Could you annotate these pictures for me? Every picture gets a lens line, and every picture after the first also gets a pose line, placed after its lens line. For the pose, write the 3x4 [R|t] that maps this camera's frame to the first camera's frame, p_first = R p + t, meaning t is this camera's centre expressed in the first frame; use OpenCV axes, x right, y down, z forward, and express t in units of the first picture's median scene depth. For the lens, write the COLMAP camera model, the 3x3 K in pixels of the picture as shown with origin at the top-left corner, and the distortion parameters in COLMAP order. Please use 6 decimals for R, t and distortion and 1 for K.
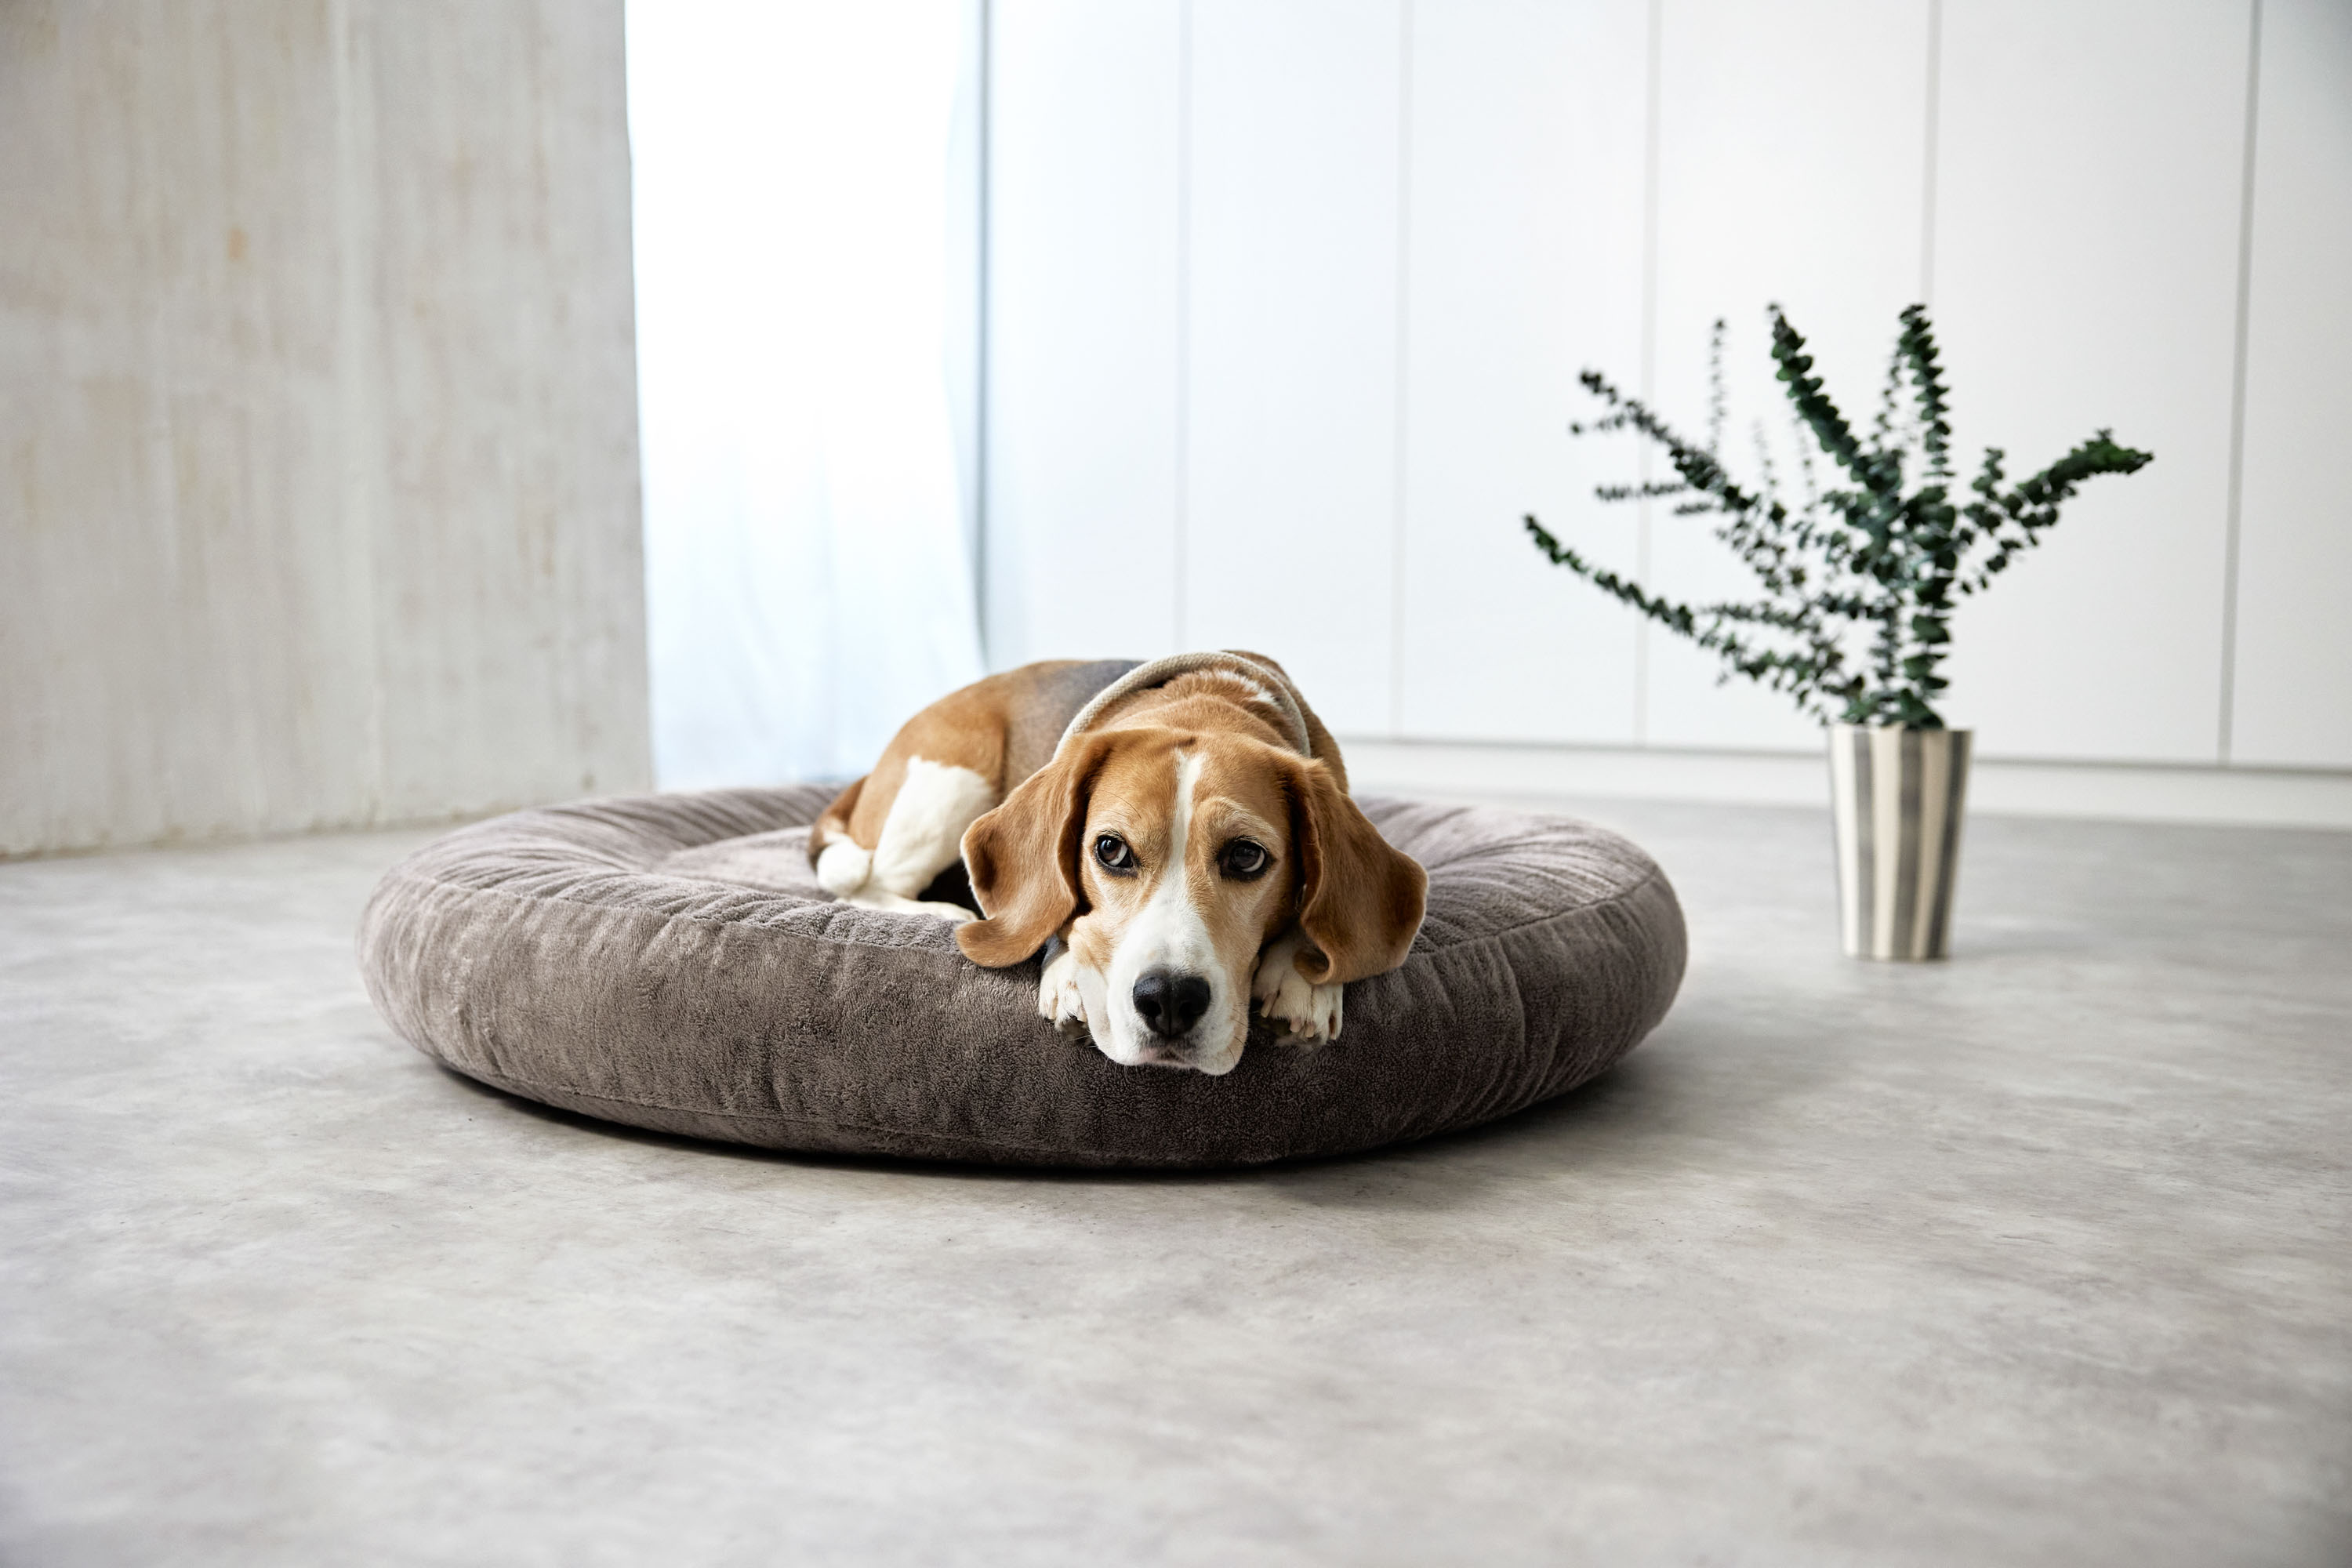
lens RADIAL K [[2071.3, 0, 1176.0], [0, 2071.3, 784.0], [0, 0, 1]] dist [-0.032446, 0.003487]
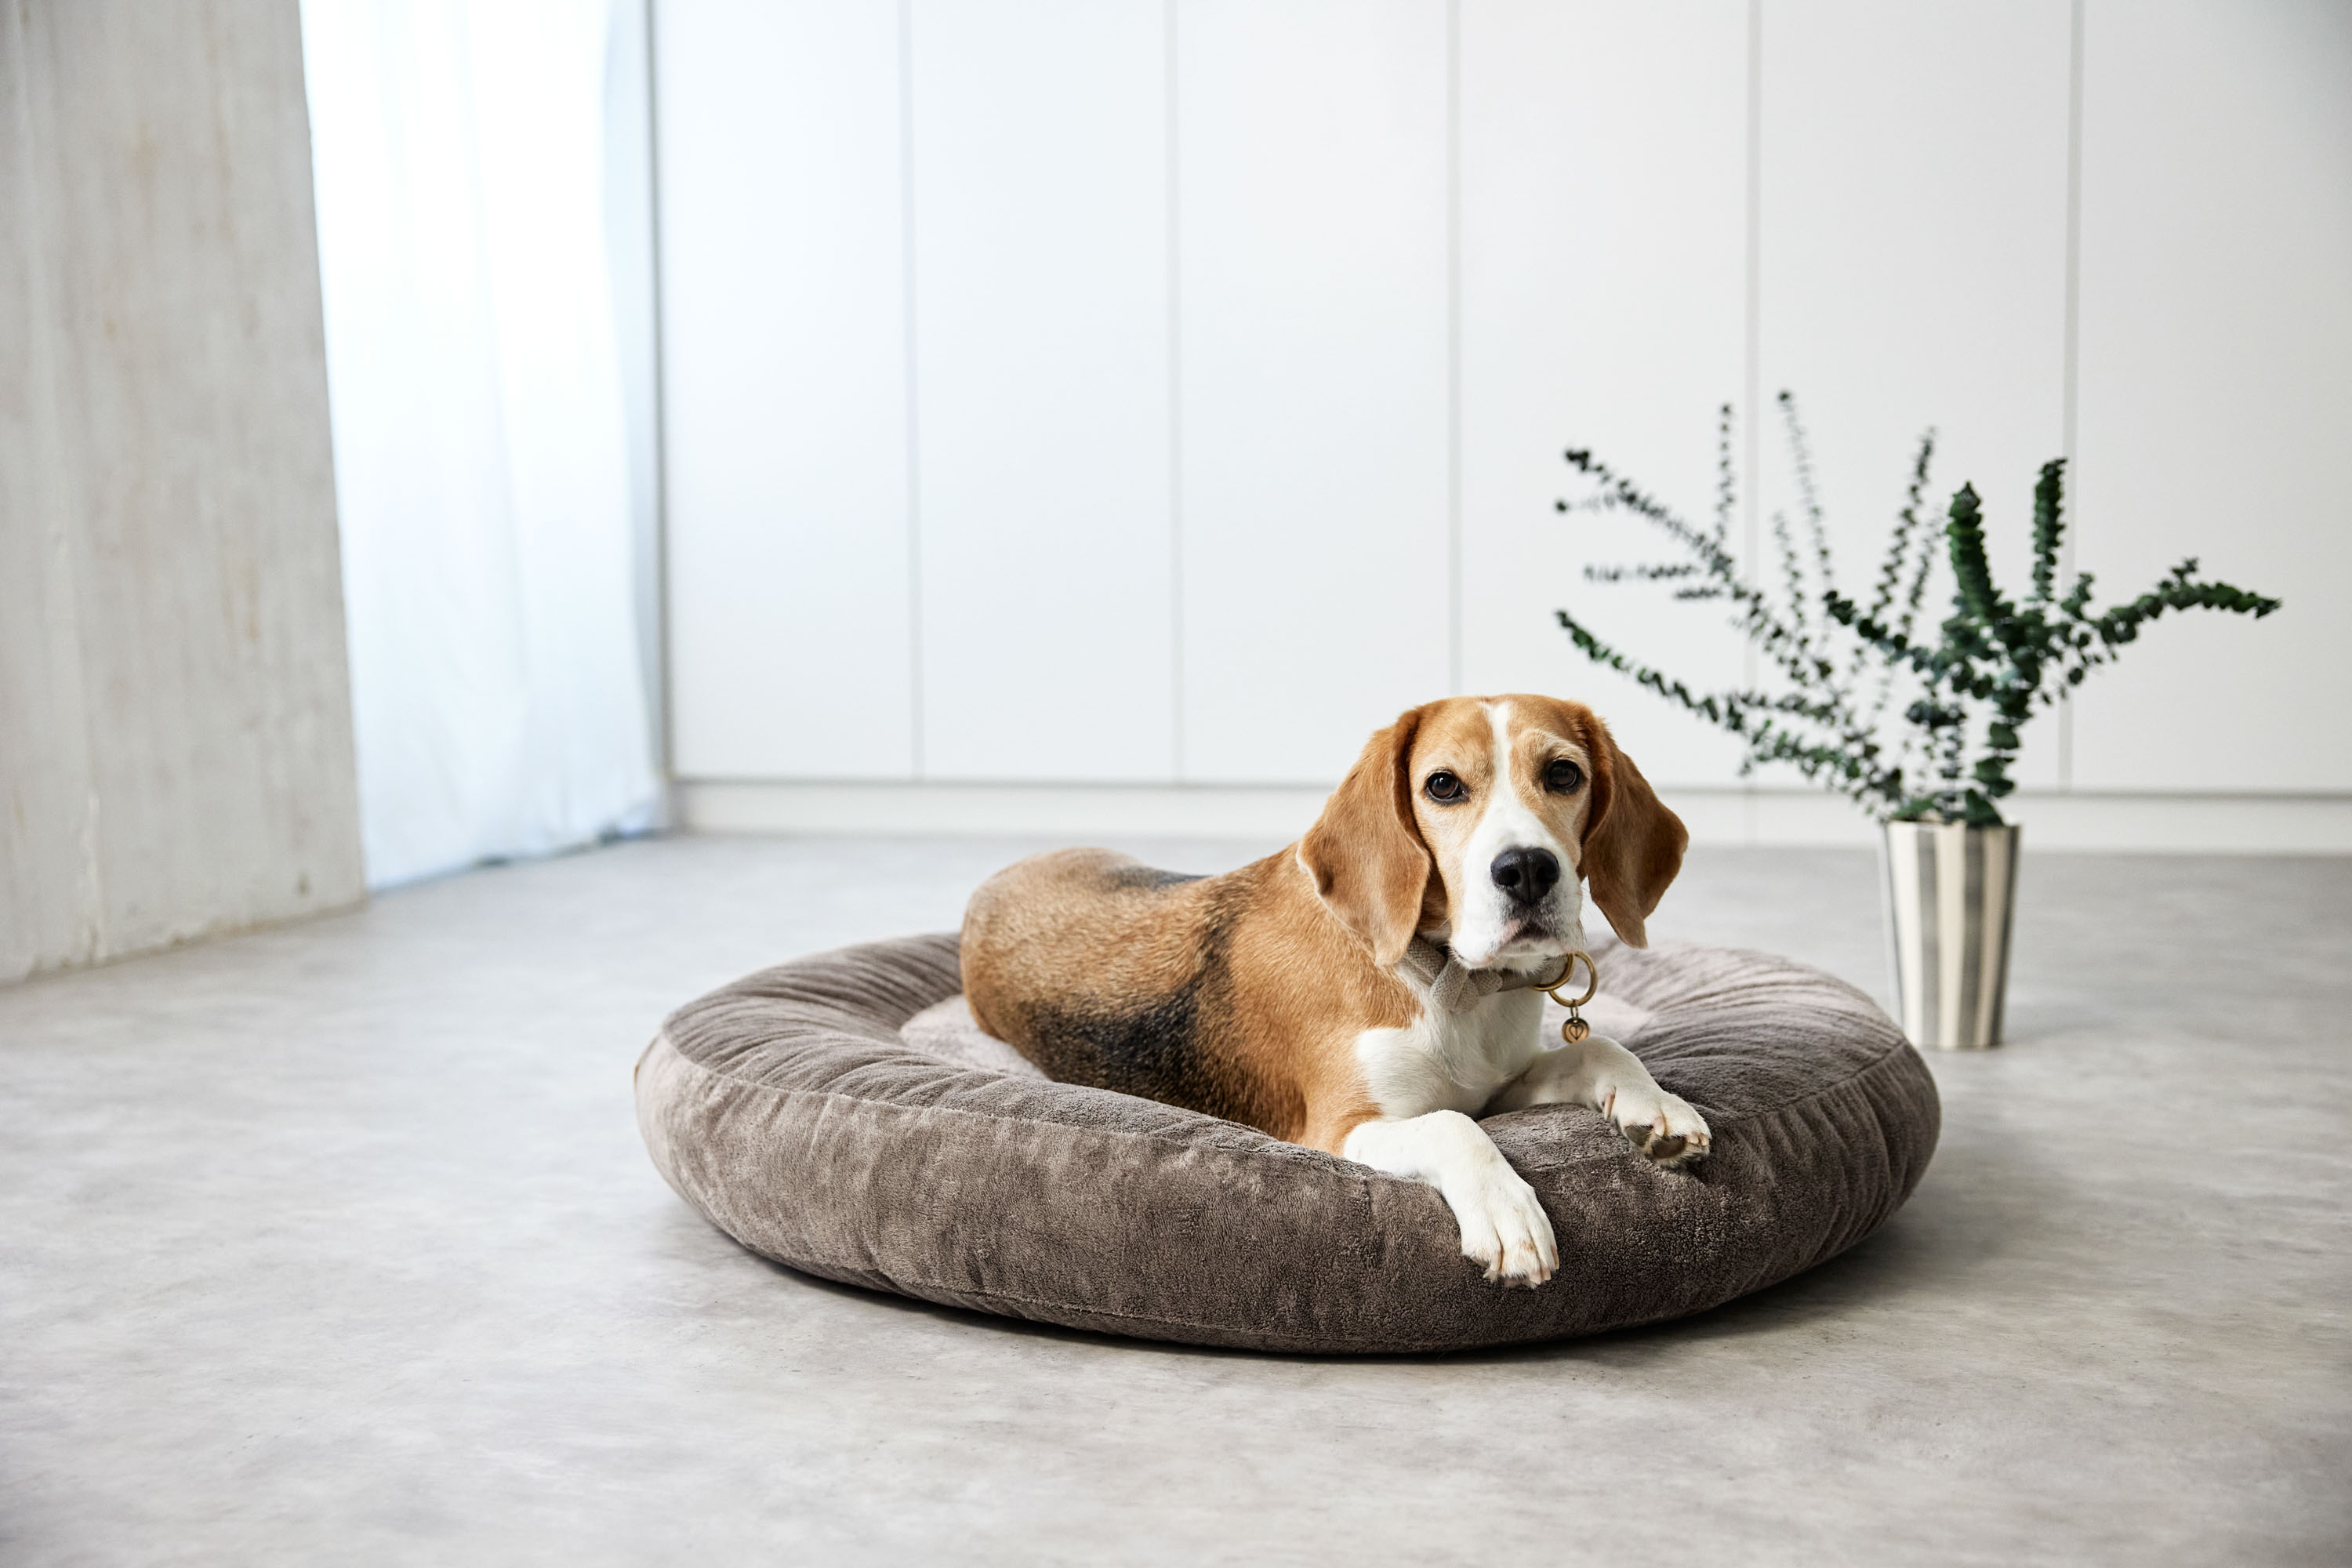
lens RADIAL K [[2568.6, 0, 1176.0], [0, 2568.6, 784.0], [0, 0, 1]] dist [0.030088, 0.026748]
pose [[0.971983, -0.038383, 0.231896, -0.300170], [0.036159, 0.999250, 0.013834, -0.072836], [-0.232253, -0.005062, 0.972642, -0.149144]]
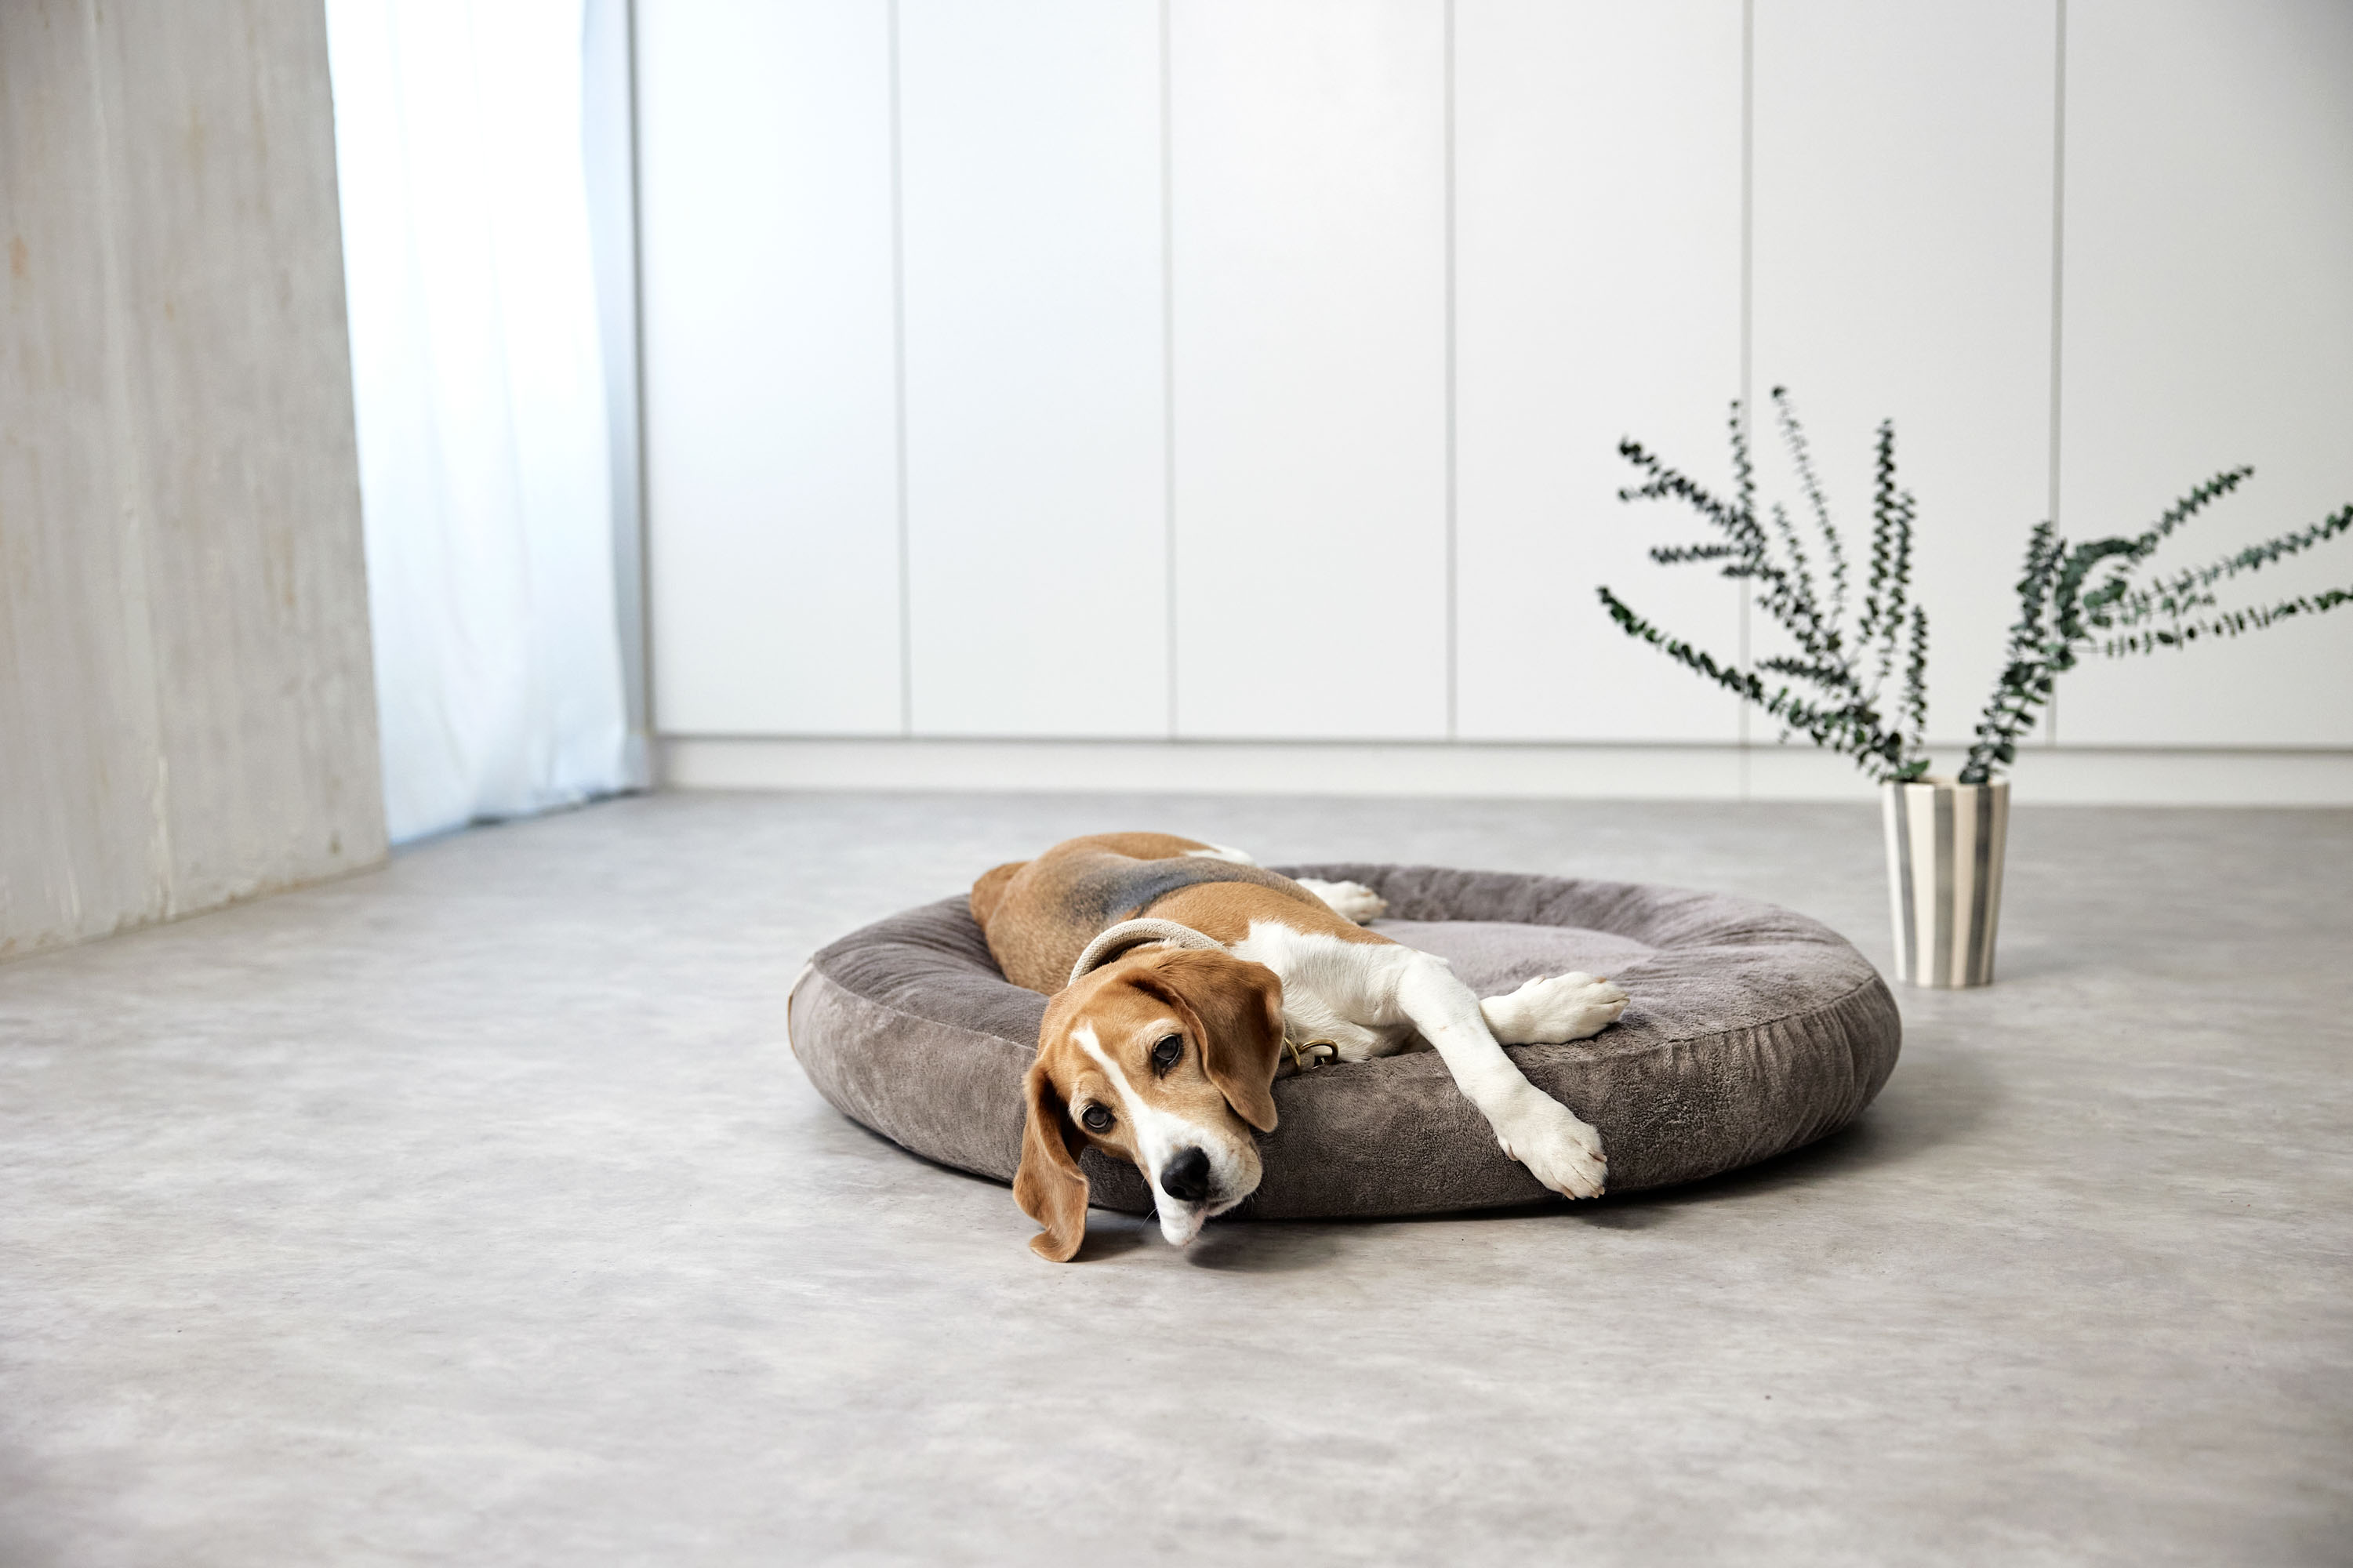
lens RADIAL K [[2988.6, 0, 1176.5], [0, 2988.6, 784.0], [0, 0, 1]] dist [0.011925, -0.030120]
pose [[0.964405, -0.045830, 0.260428, -0.444718], [0.038134, 0.998676, 0.034531, -0.092390], [-0.261666, -0.023371, 0.964876, -0.455755]]
